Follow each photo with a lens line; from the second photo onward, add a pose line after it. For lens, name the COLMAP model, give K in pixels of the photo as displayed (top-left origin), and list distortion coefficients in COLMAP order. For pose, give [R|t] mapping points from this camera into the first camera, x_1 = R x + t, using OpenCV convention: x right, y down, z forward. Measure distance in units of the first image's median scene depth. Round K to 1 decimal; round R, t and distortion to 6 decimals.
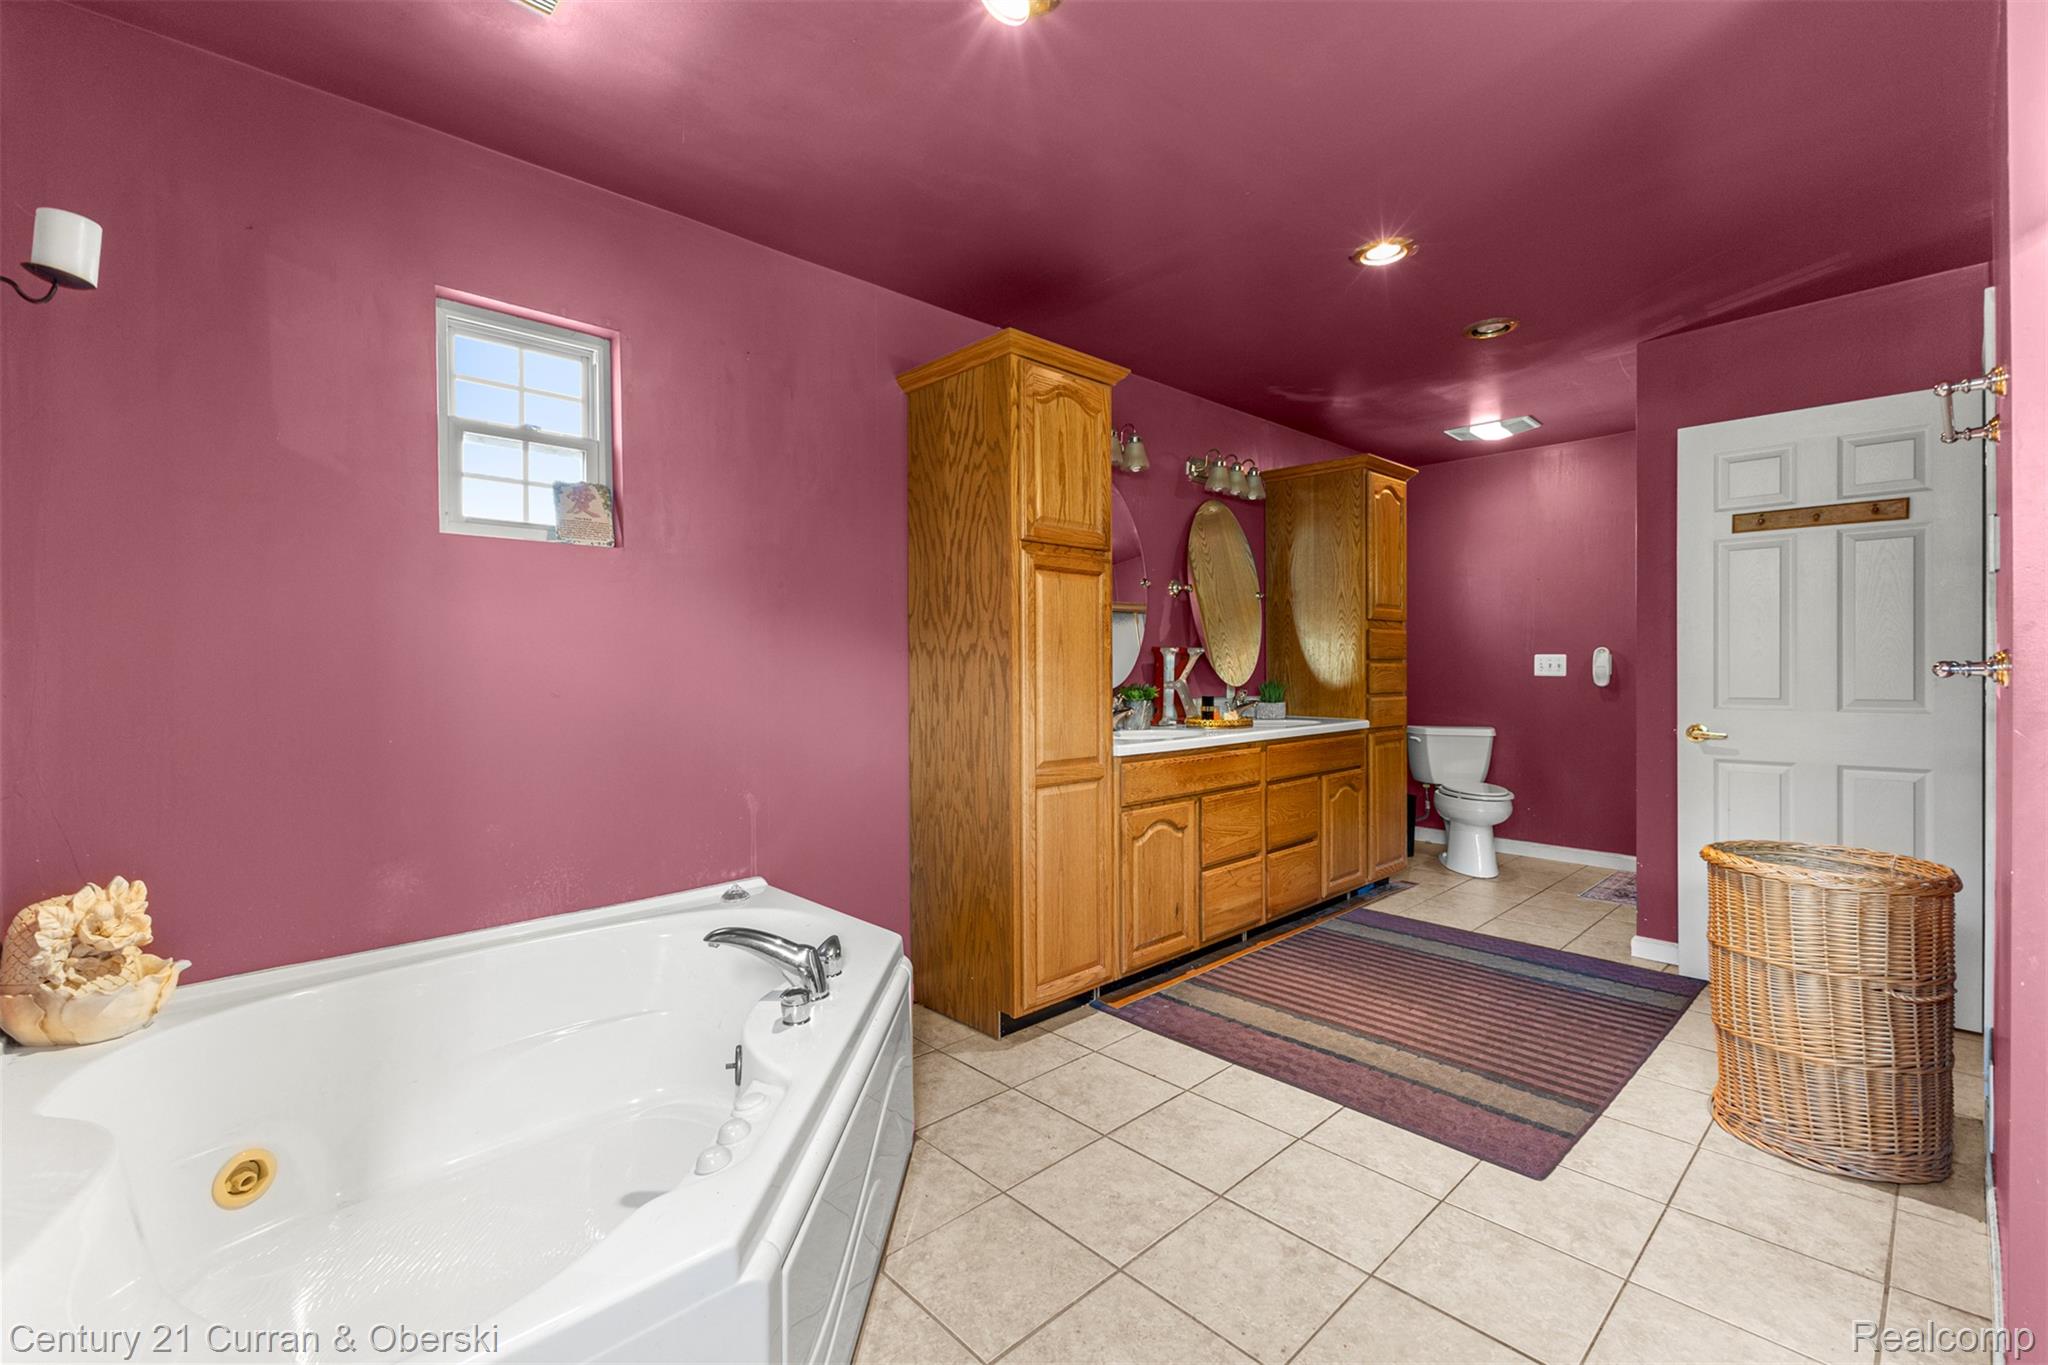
lens RADIAL K [[894.4, 0, 1018.9], [0, 894.4, 678.8], [0, 0, 1]] dist [0.007250, -0.001537]
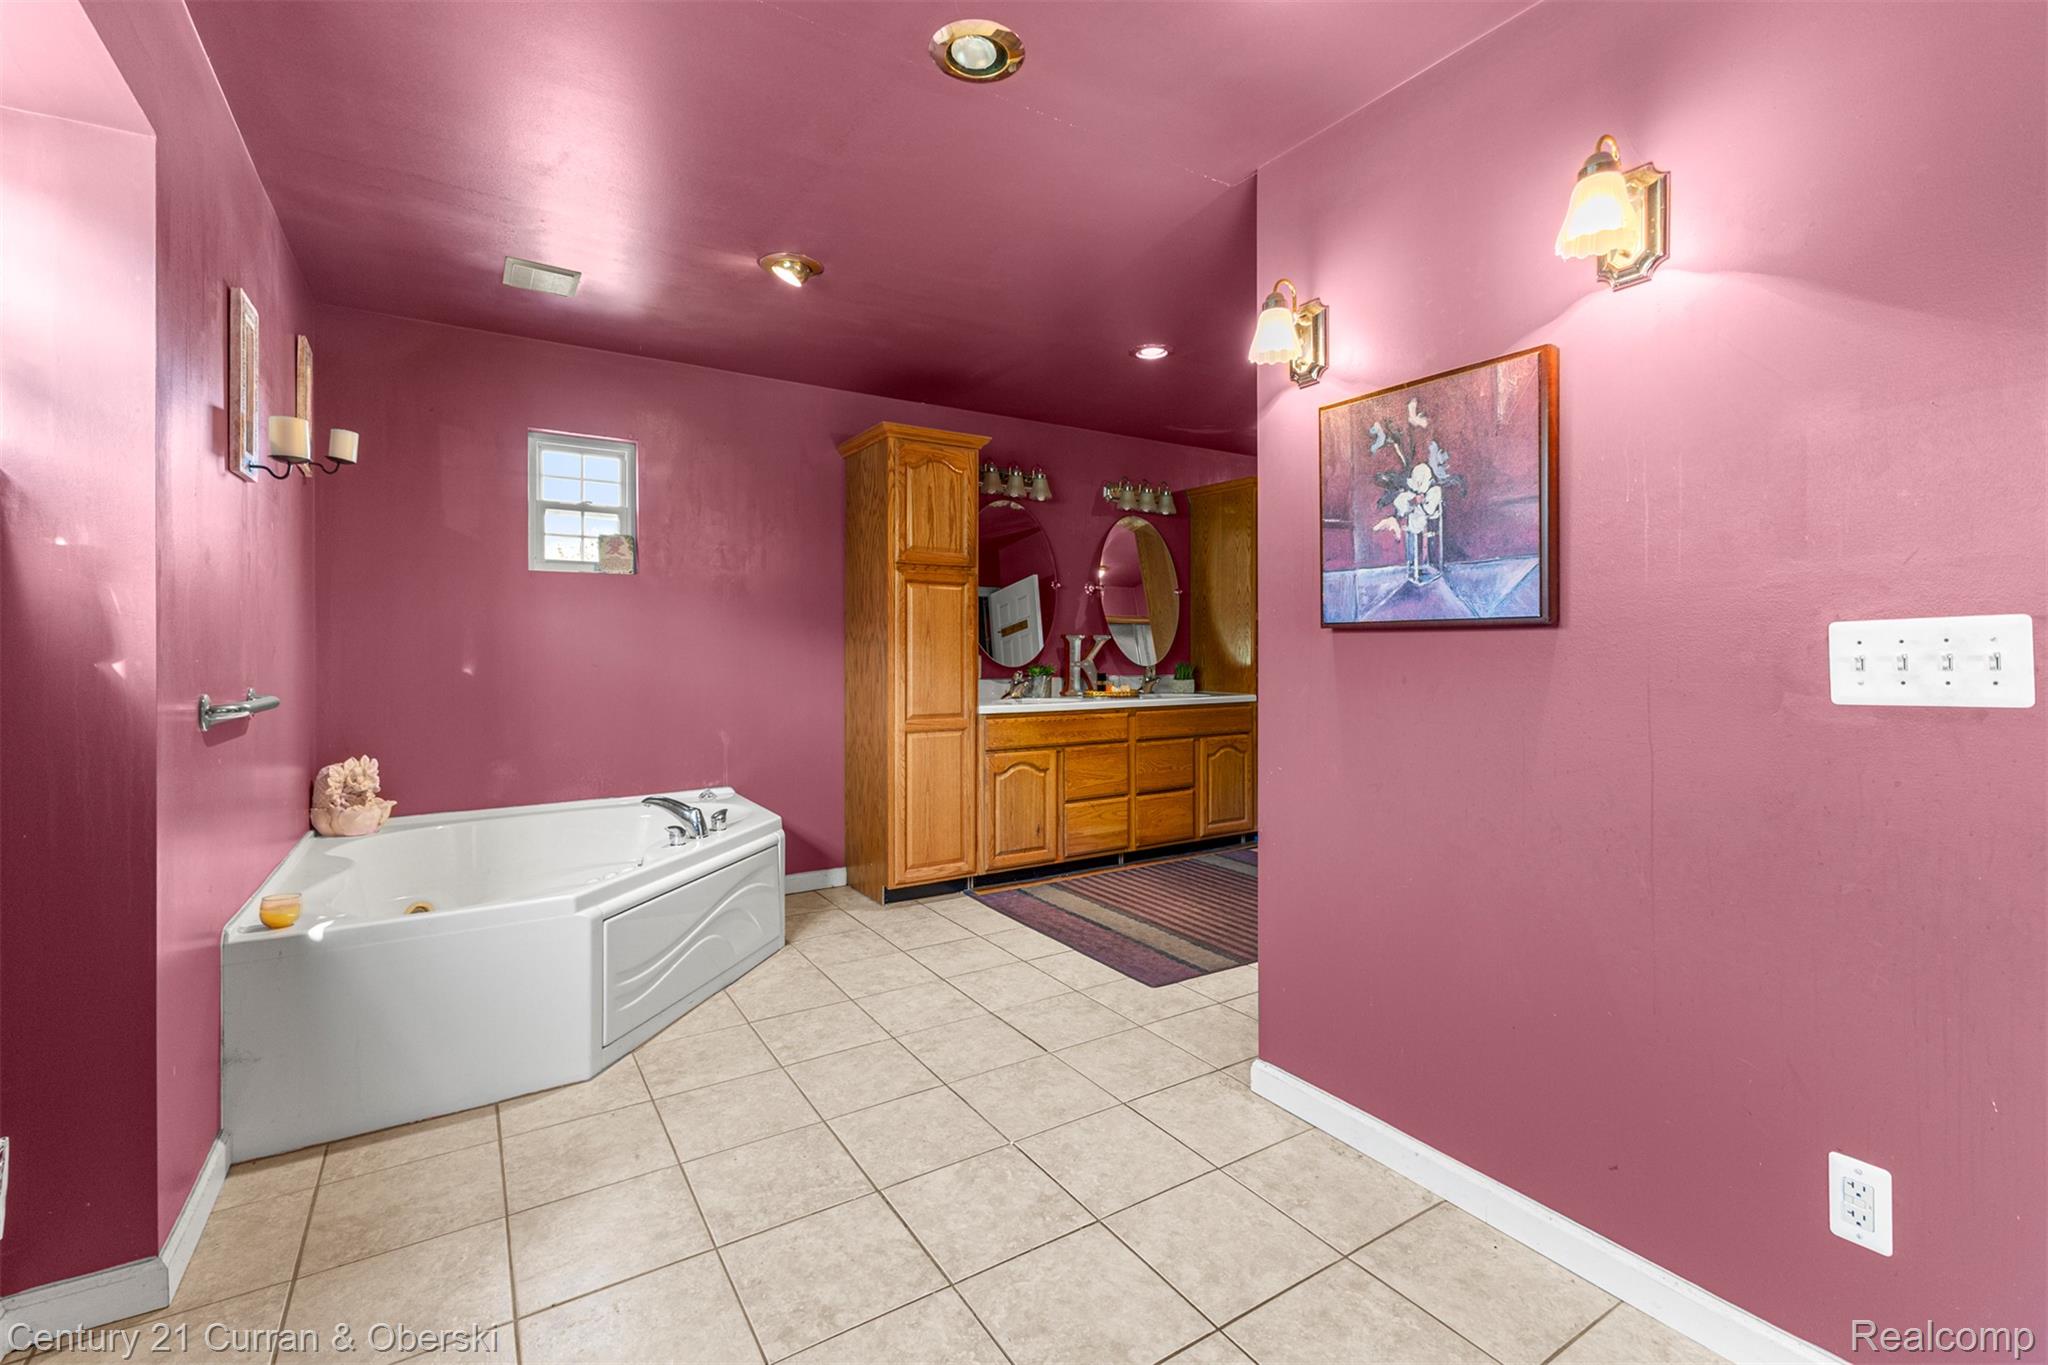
lens RADIAL K [[894.4, 0, 1004.9], [0, 894.4, 655.1], [0, 0, 1]] dist [0.007250, -0.001537]
pose [[0.980535, 0.004209, -0.196301, 0.416455], [-0.005983, 0.999946, -0.008445, 0.006561], [0.196255, 0.009455, 0.980507, -0.357791]]
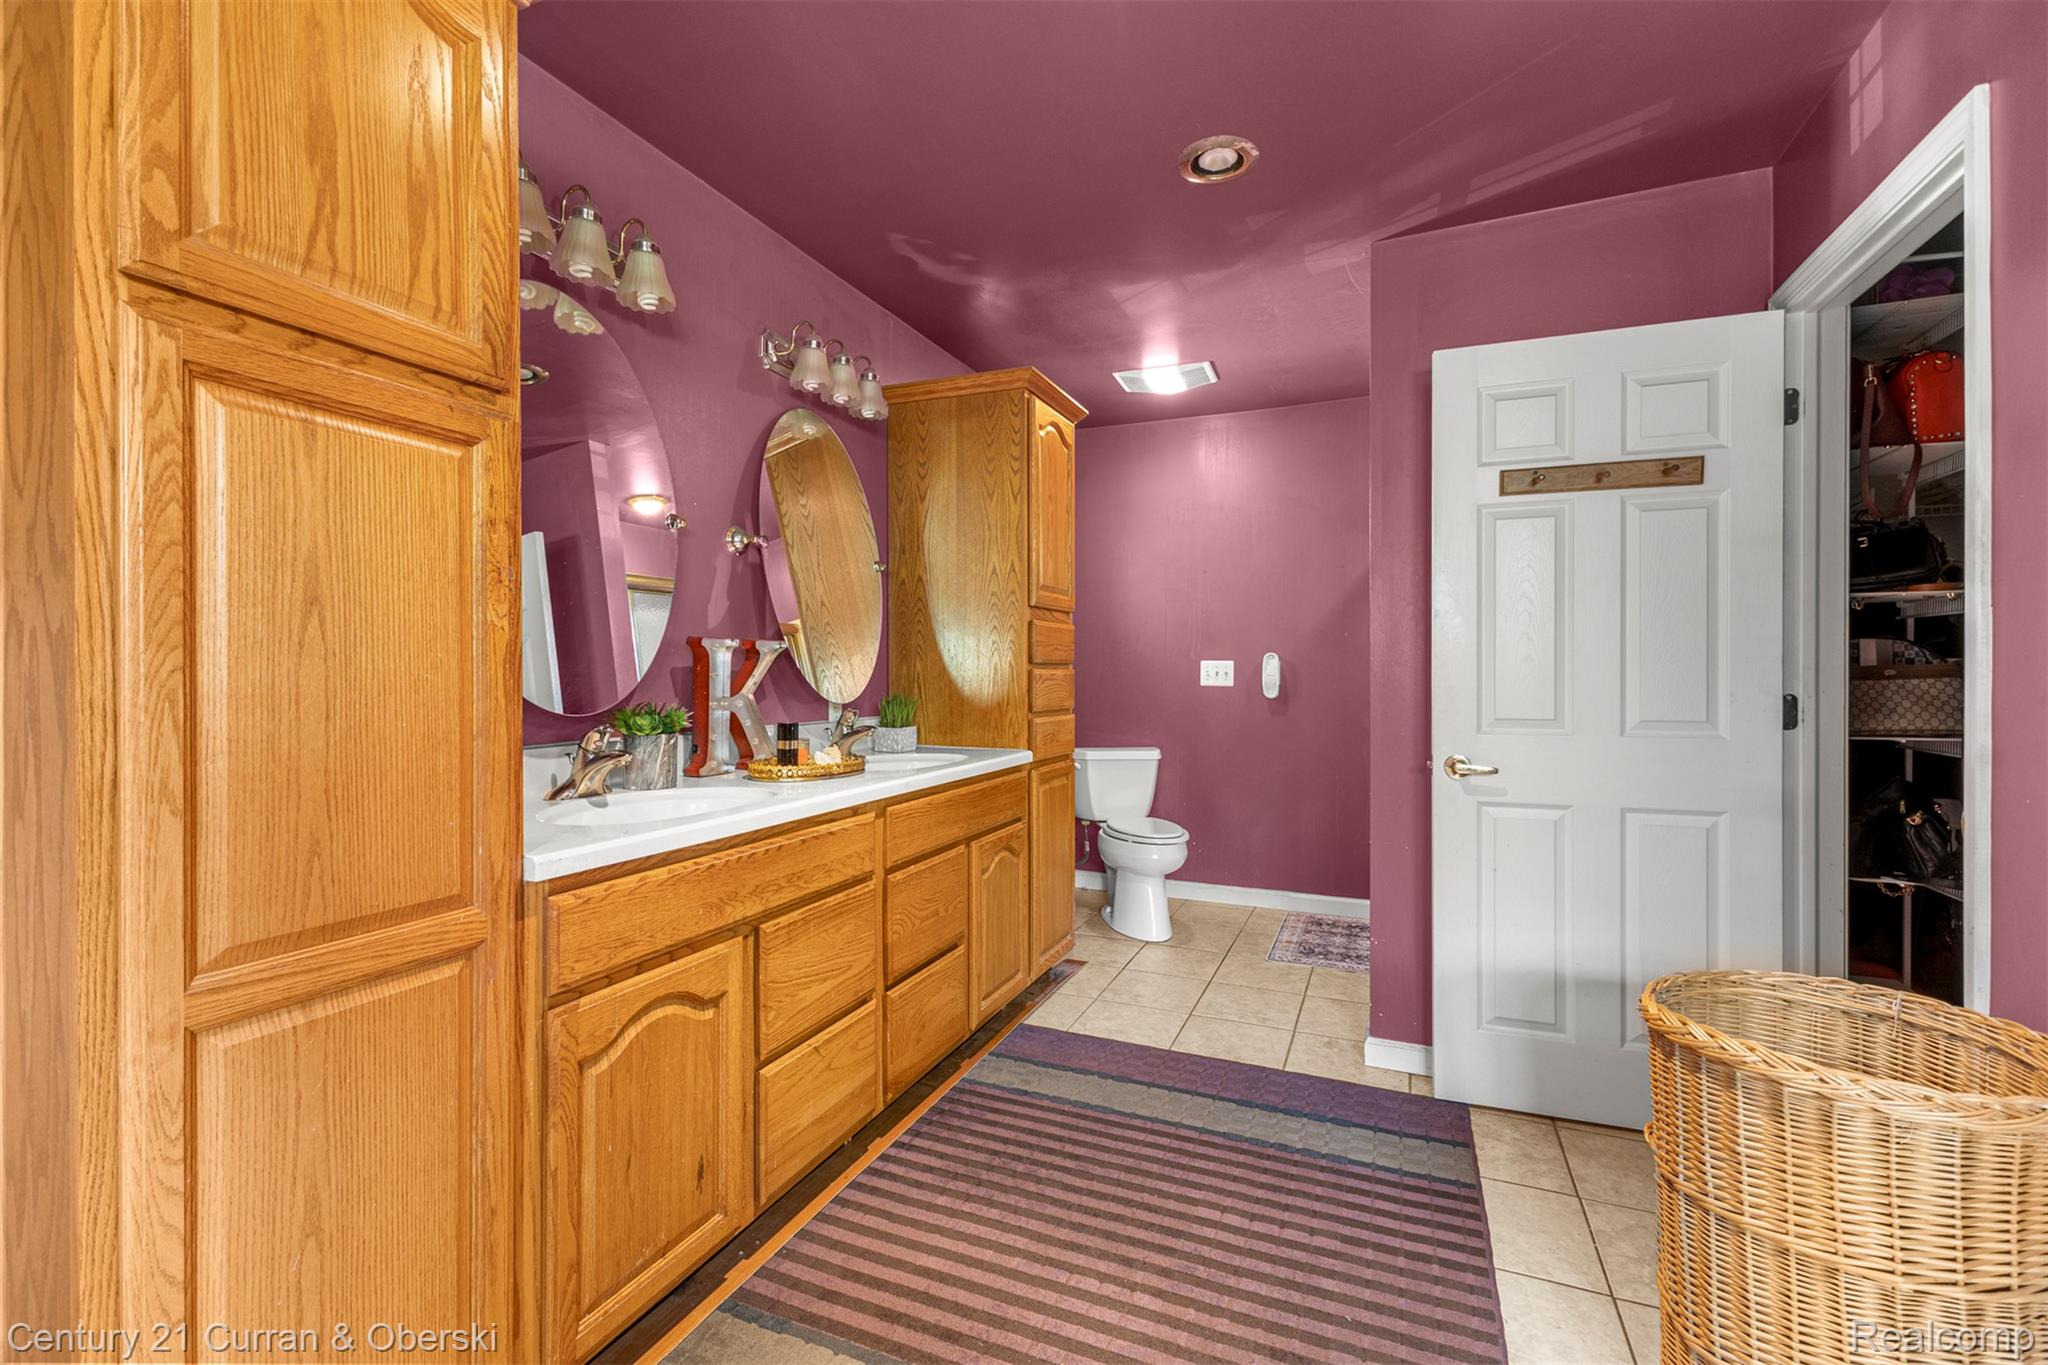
lens RADIAL K [[894.4, 0, 1027.6], [0, 894.4, 680.7], [0, 0, 1]] dist [0.007250, -0.001537]
pose [[0.915729, 0.002133, 0.401791, 0.152498], [-0.000120, 0.999987, -0.005036, -0.006657], [-0.401796, 0.004564, 0.915718, 0.512873]]
